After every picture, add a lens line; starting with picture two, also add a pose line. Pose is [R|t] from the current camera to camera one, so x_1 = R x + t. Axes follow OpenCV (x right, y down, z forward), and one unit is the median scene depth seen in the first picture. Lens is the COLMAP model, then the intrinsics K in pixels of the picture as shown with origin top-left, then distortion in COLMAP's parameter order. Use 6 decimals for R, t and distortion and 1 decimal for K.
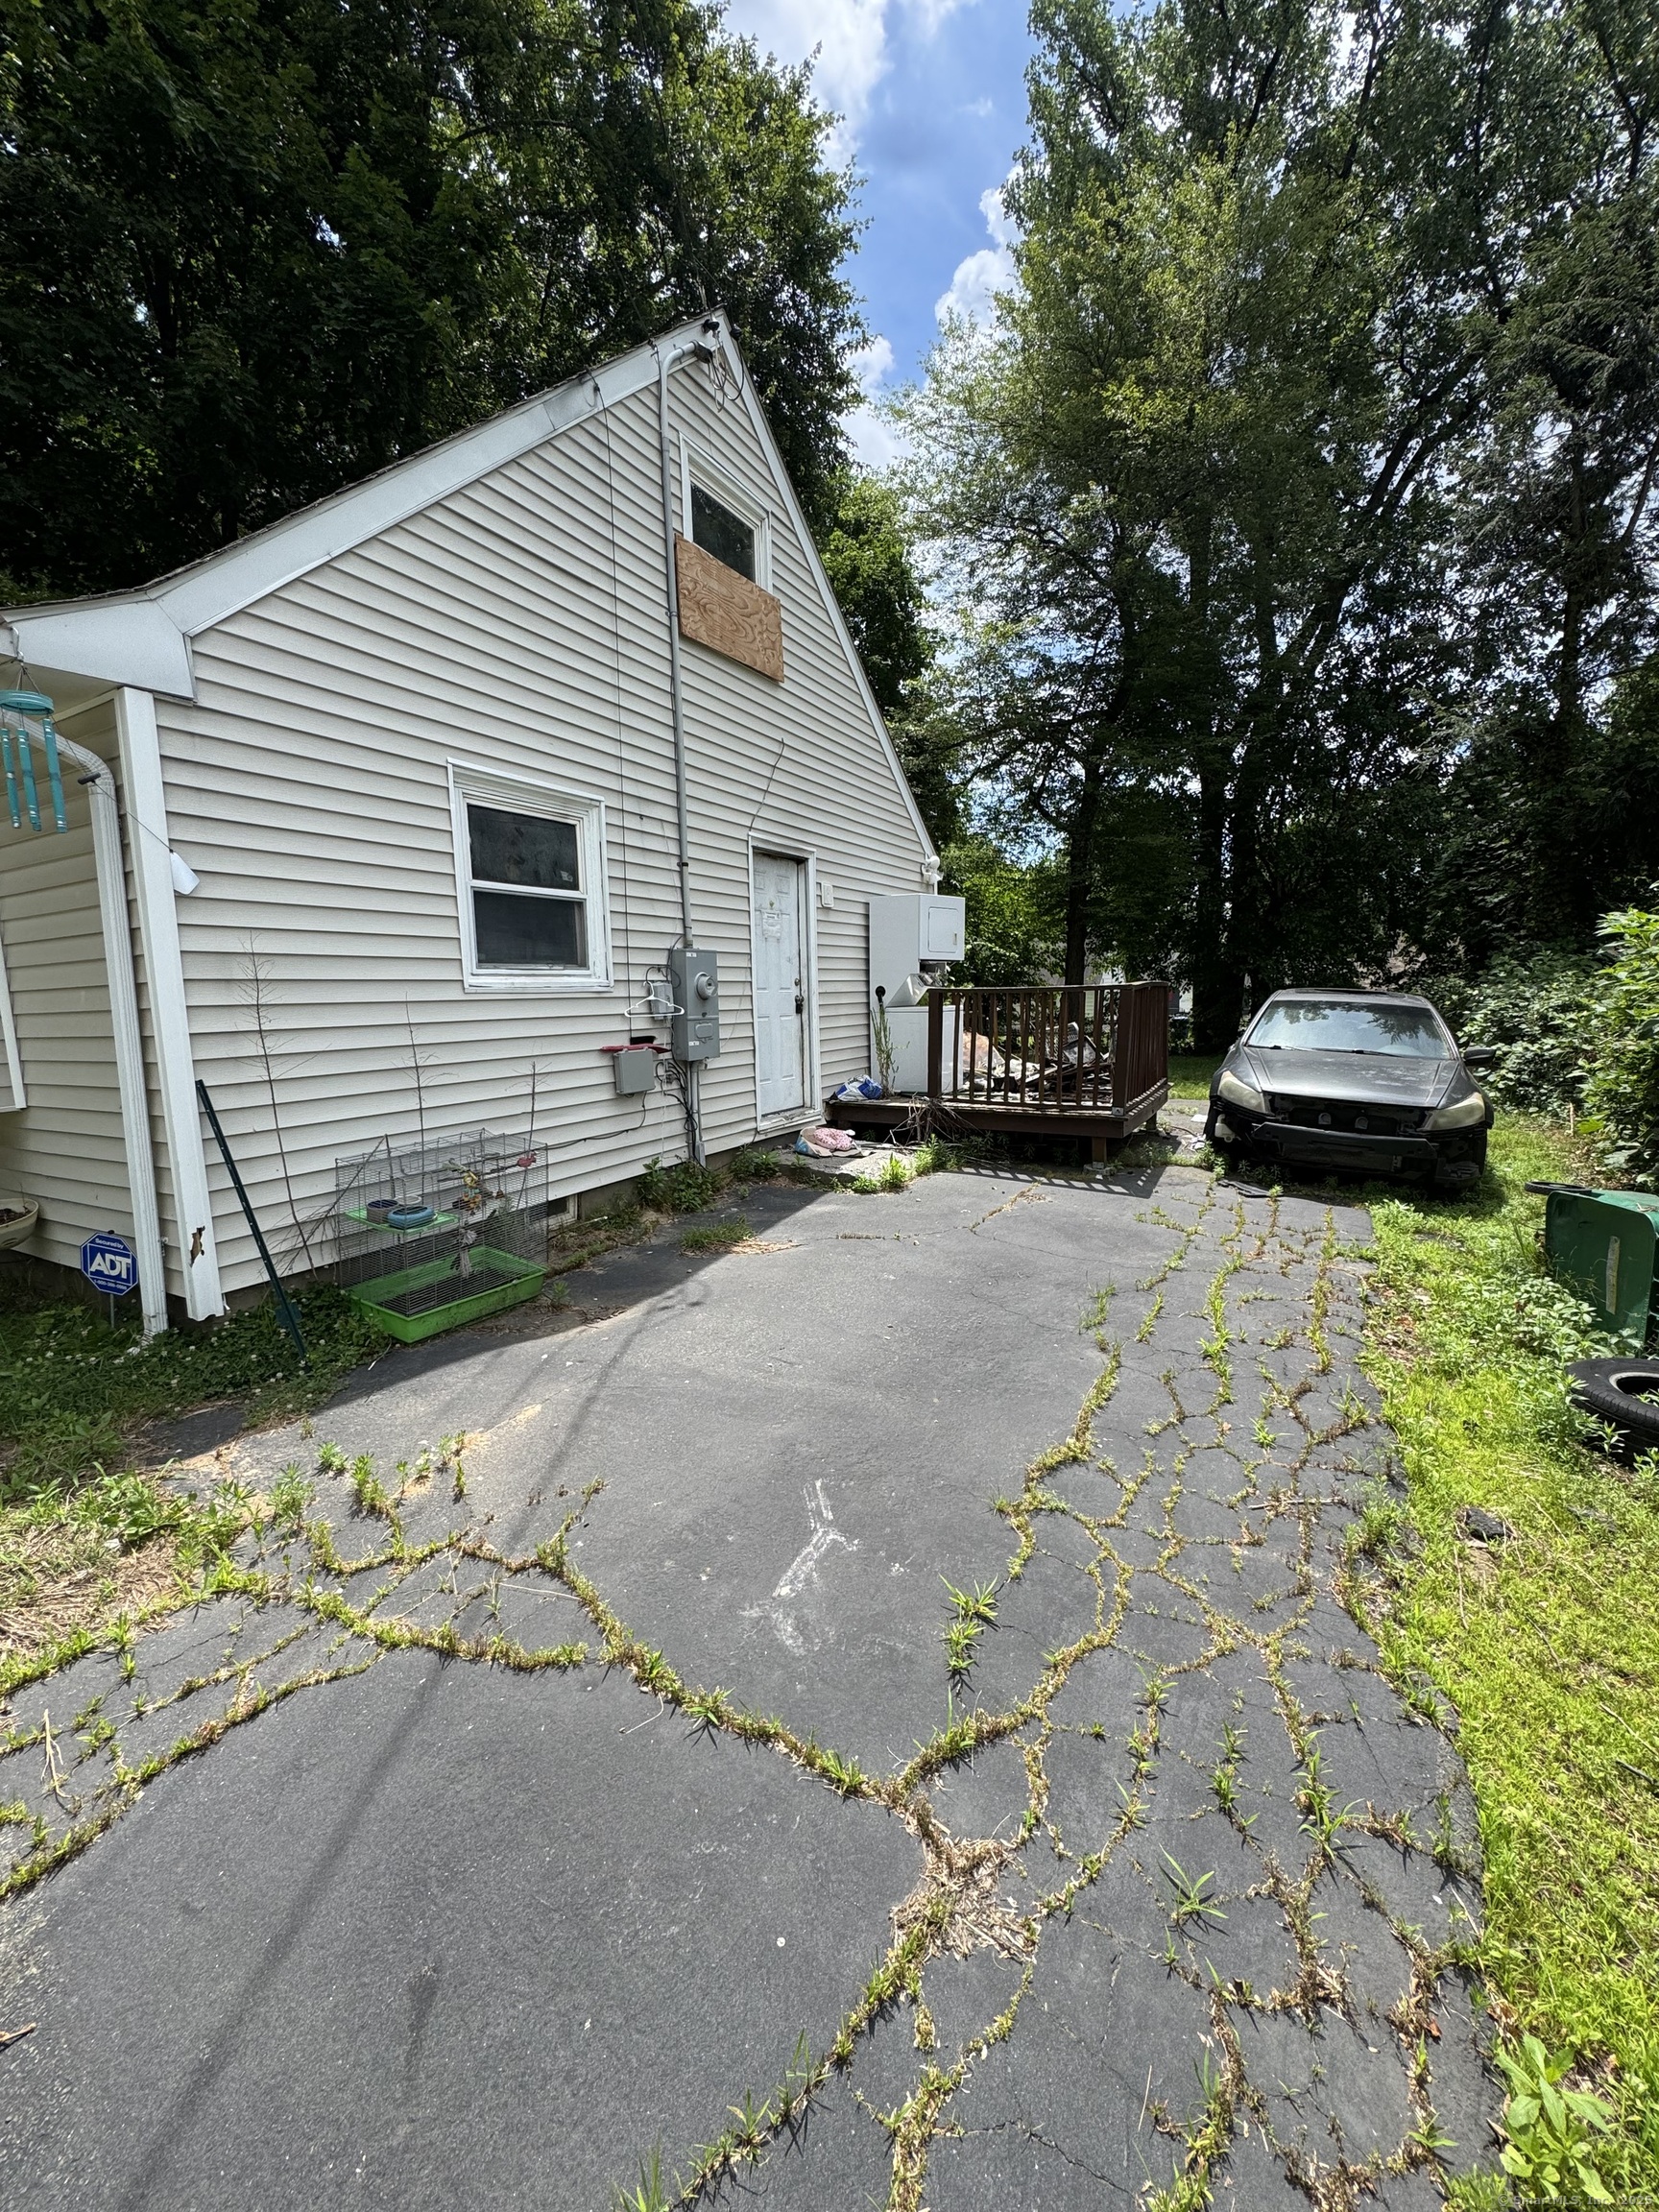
lens RADIAL K [[857.9, 0, 829.5], [0, 857.9, 1106.0], [0, 0, 1]] dist [-0.006914, 0.002385]
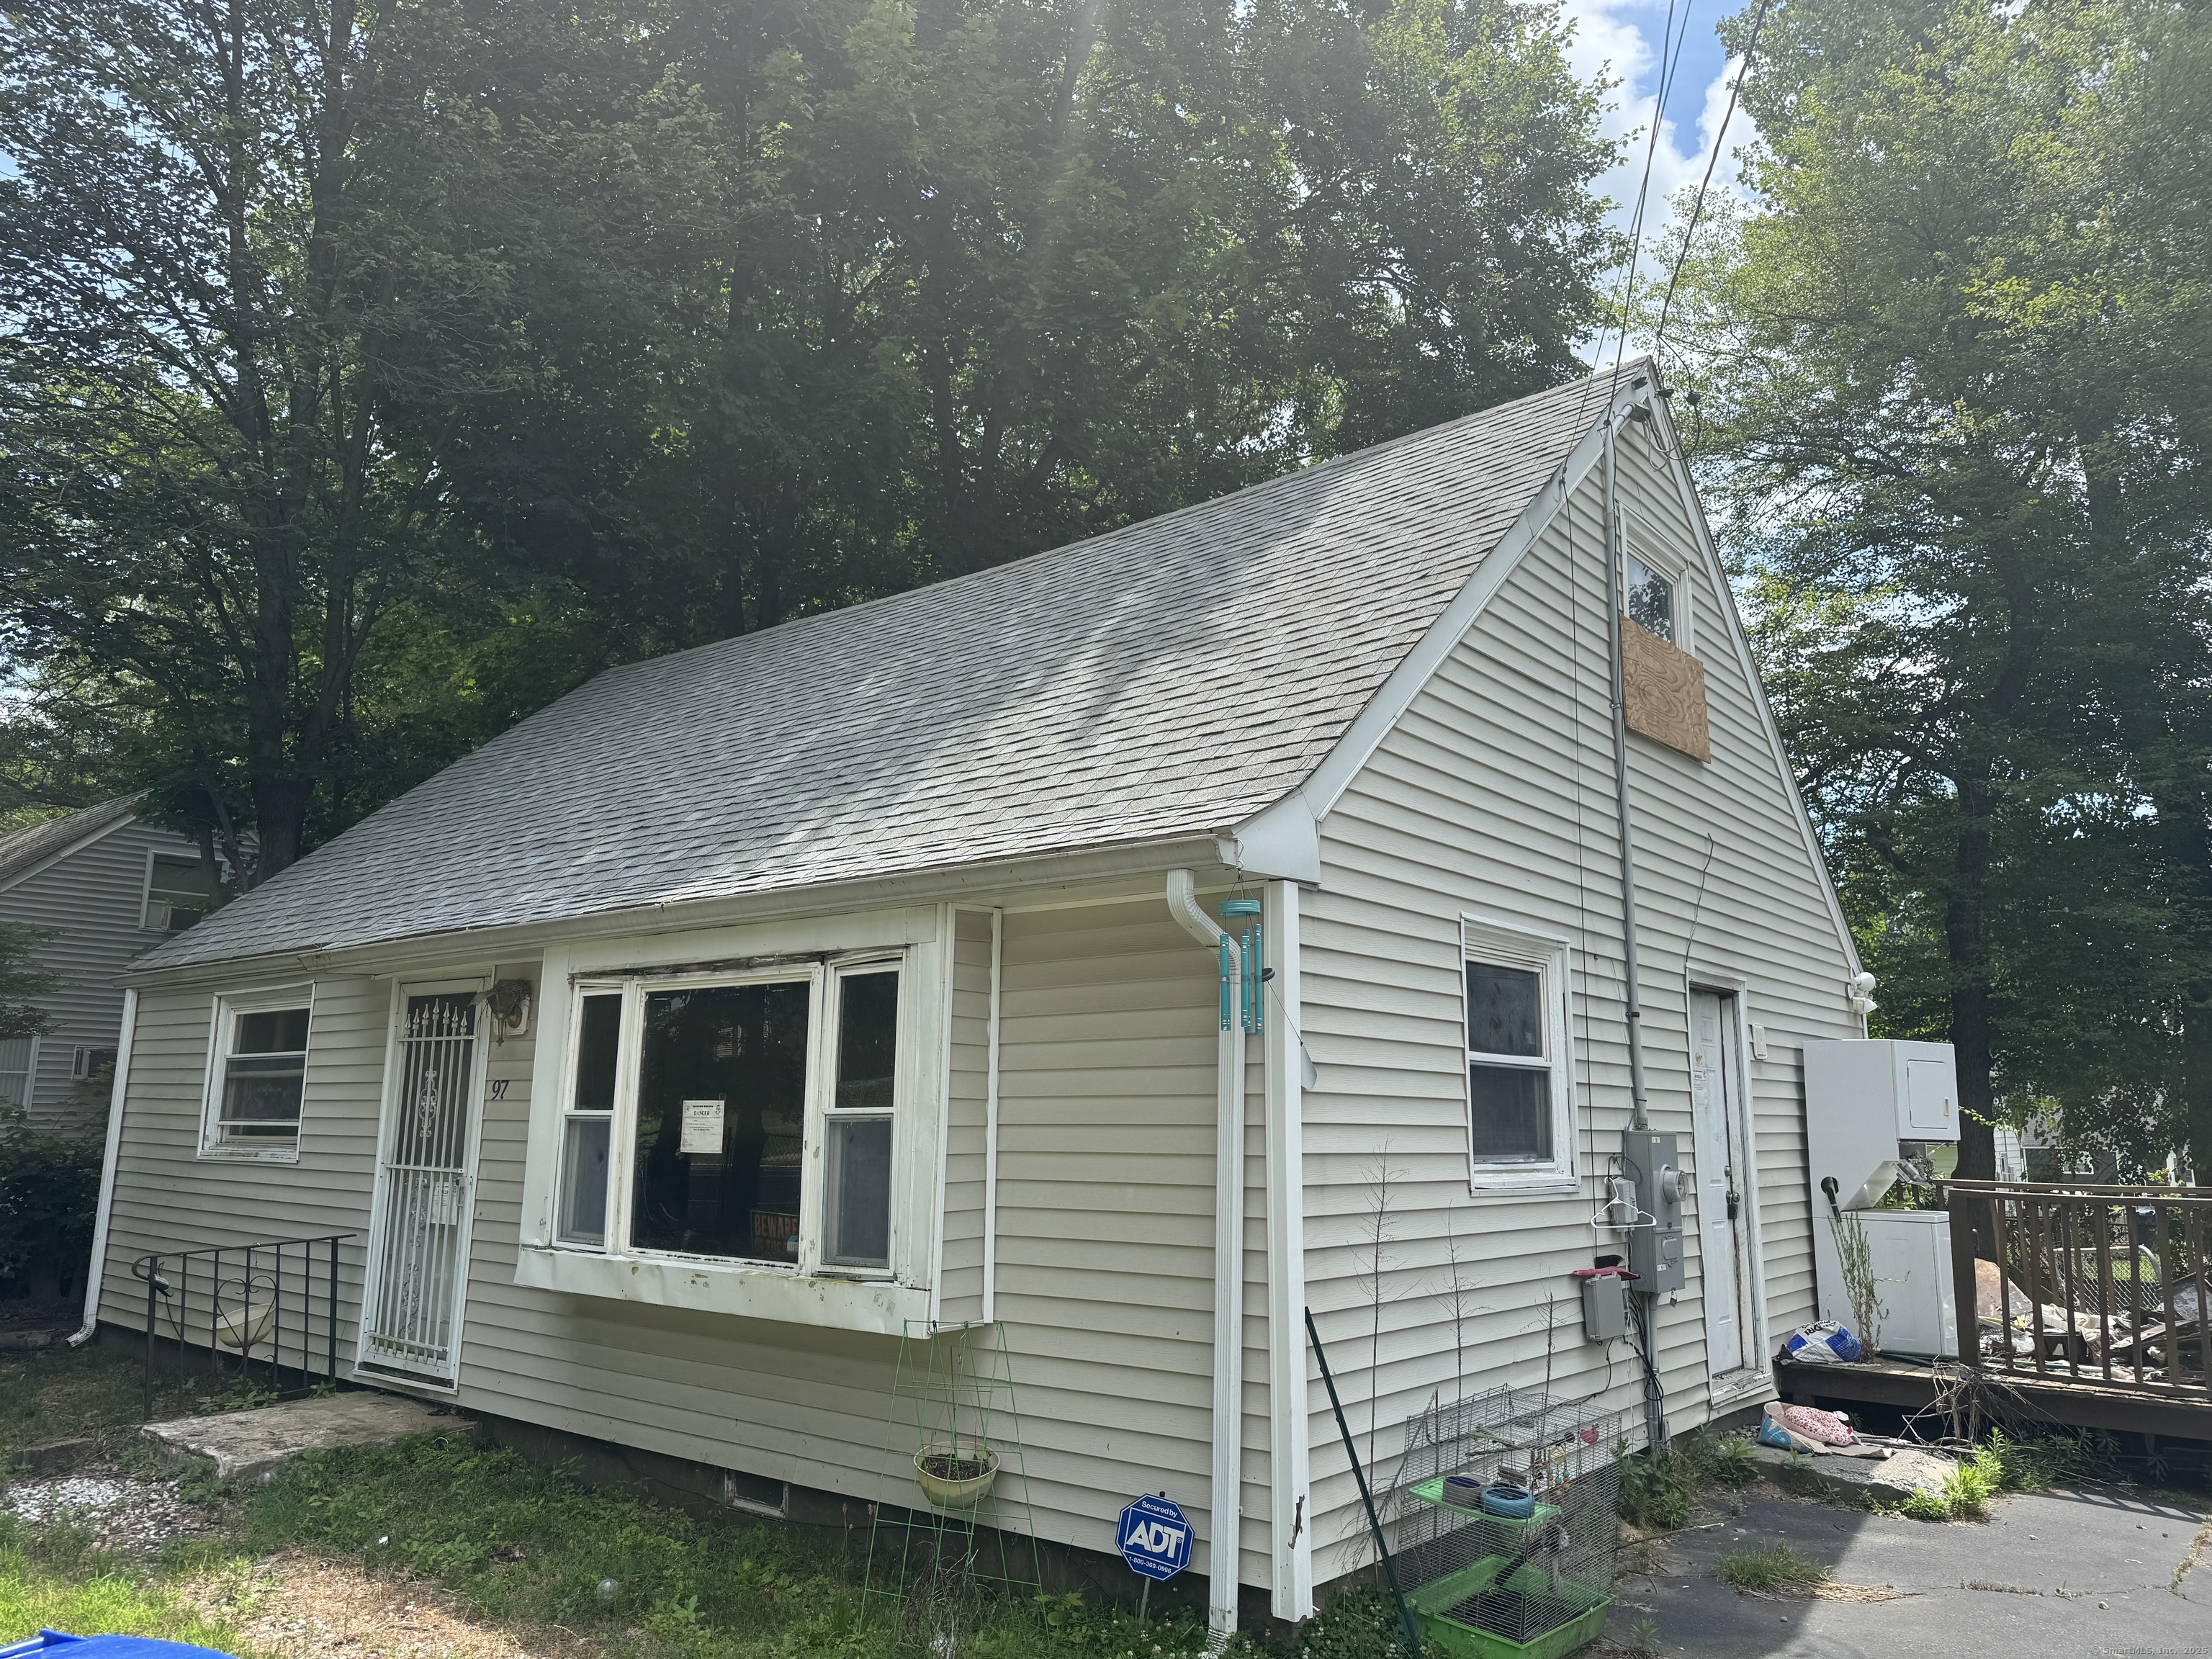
lens RADIAL K [[1536.1, 0, 1106.0], [0, 1536.1, 829.5], [0, 0, 1]] dist [0.052586, -0.078093]
pose [[0.986290, 0.006103, -0.164911, -0.401995], [-0.056851, 0.950711, -0.304823, -0.002066], [0.154922, 0.310019, 0.938023, -0.369757]]
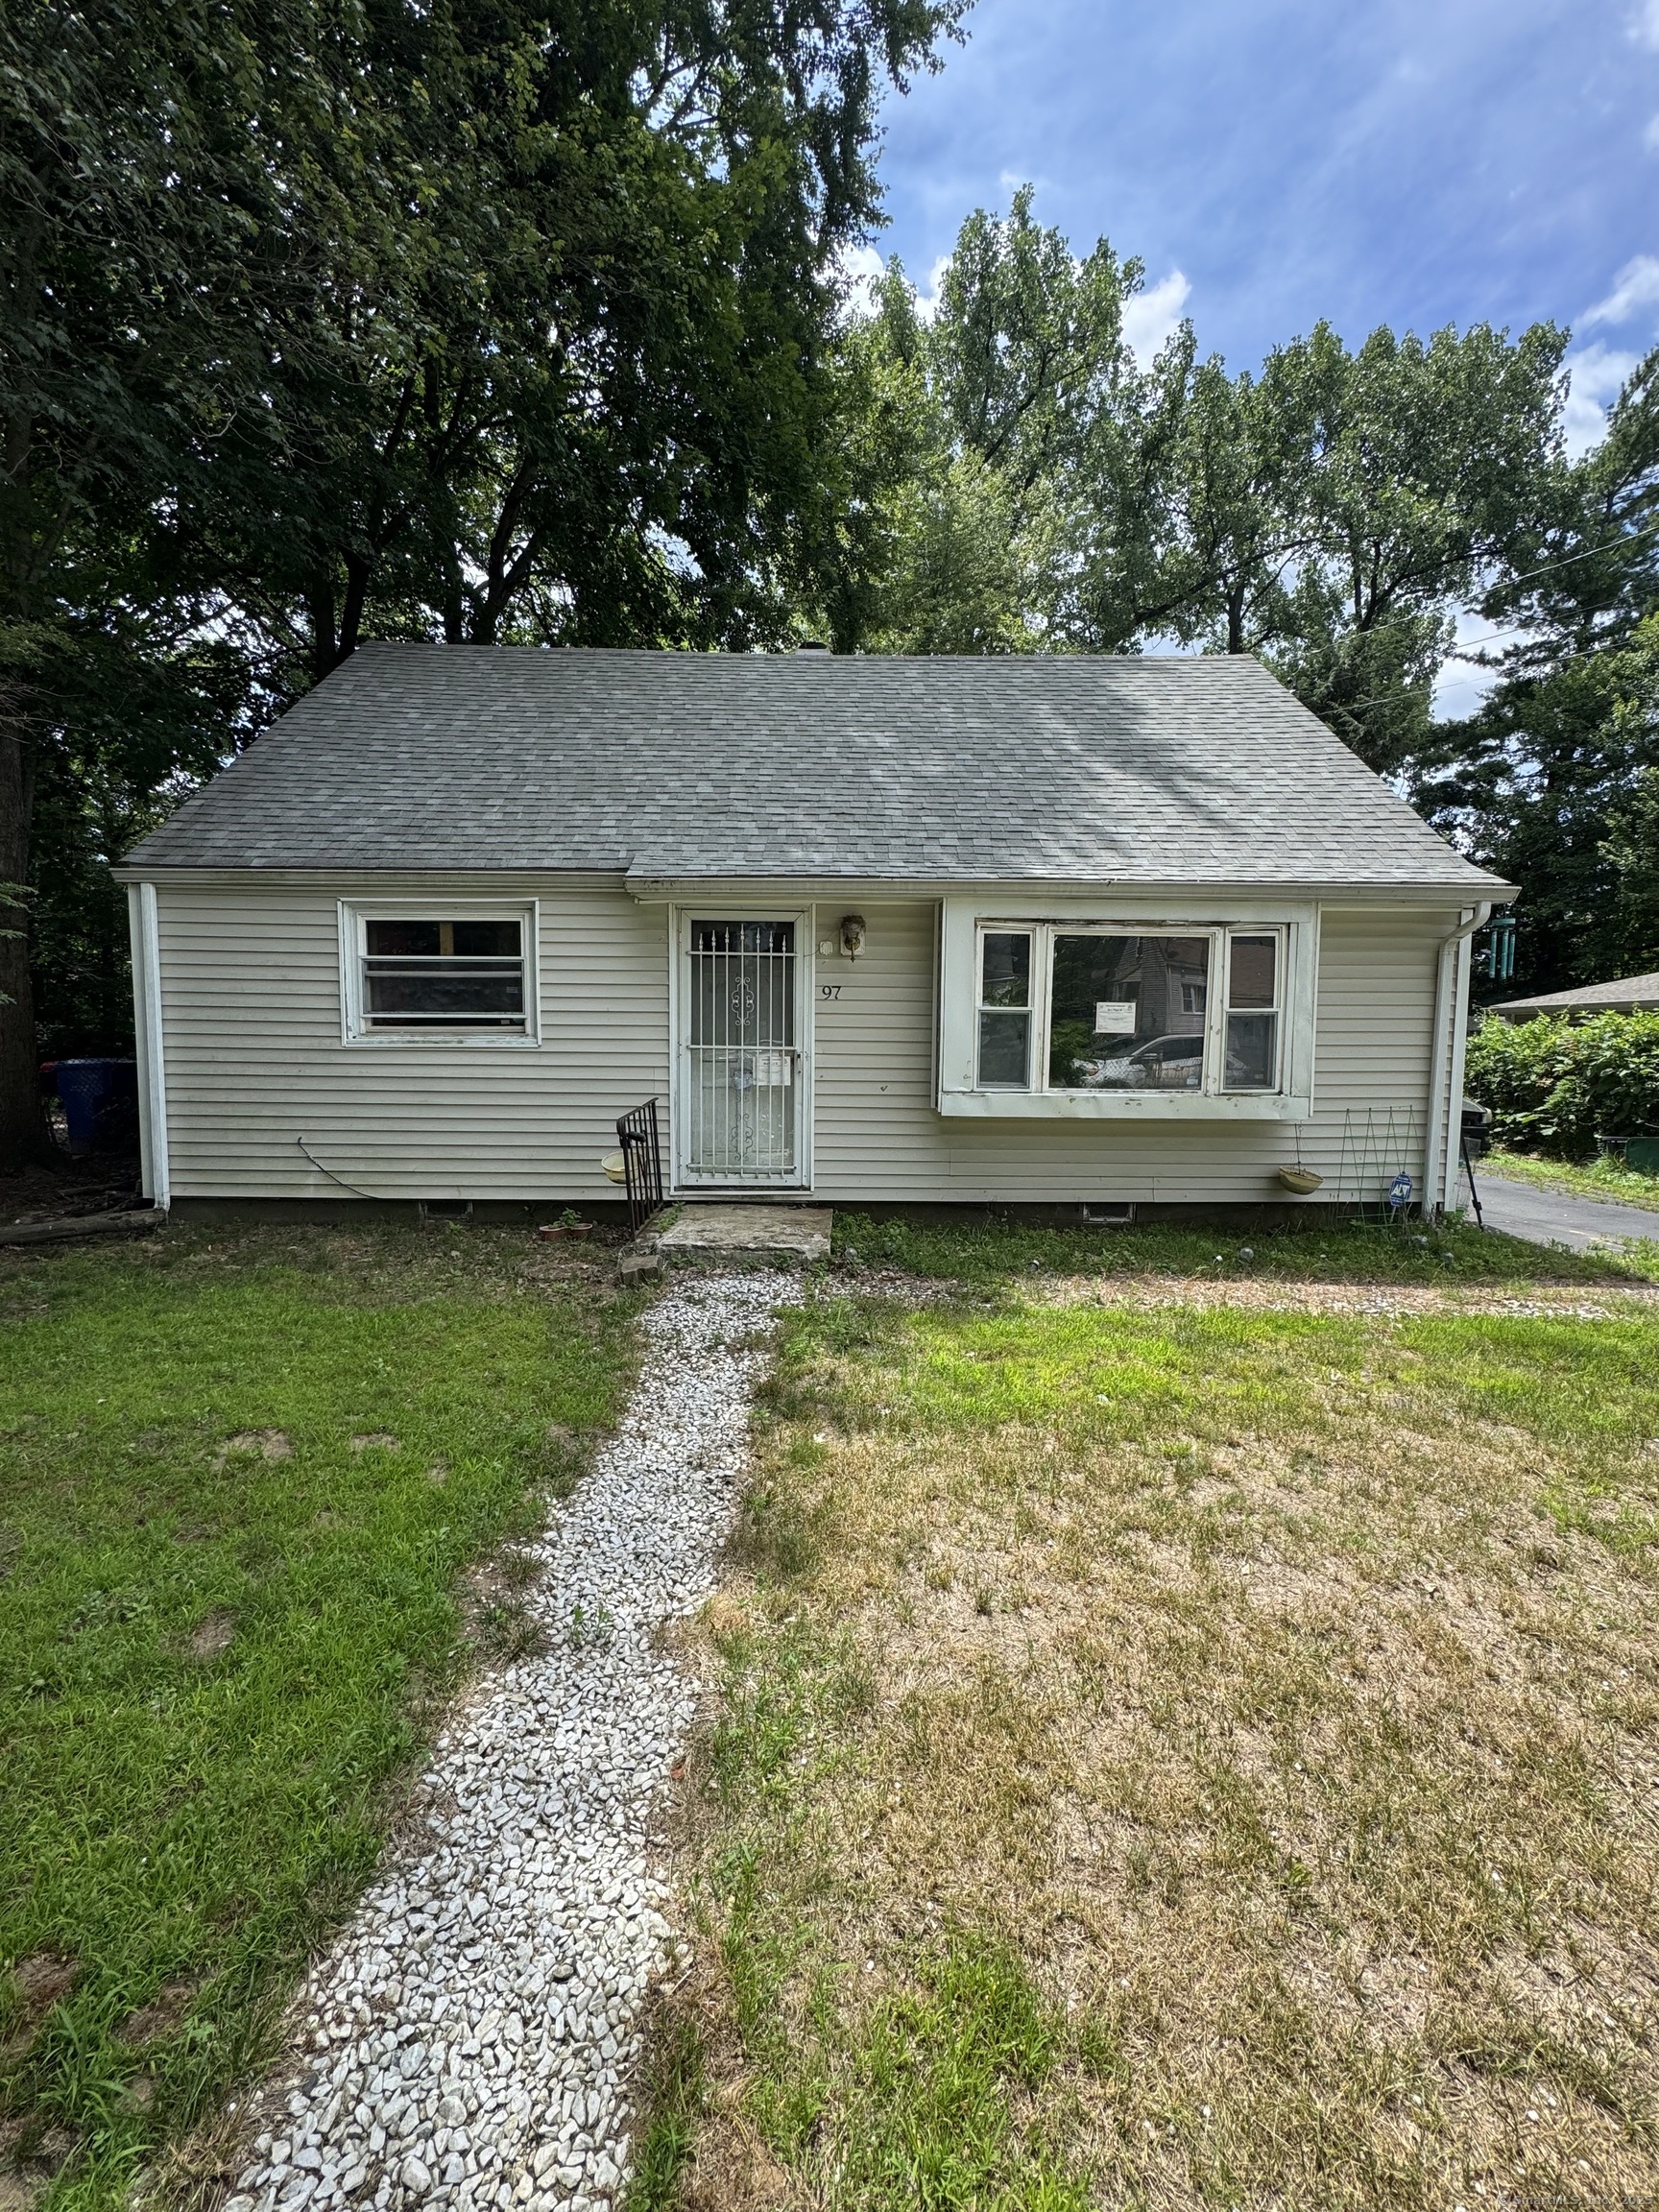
lens RADIAL K [[857.9, 0, 829.5], [0, 857.9, 1106.0], [0, 0, 1]] dist [-0.006914, 0.002385]
pose [[0.858350, -0.005521, 0.513034, -1.810614], [0.035017, 0.998241, -0.047844, 0.027799], [-0.511868, 0.059032, 0.857034, 0.001504]]
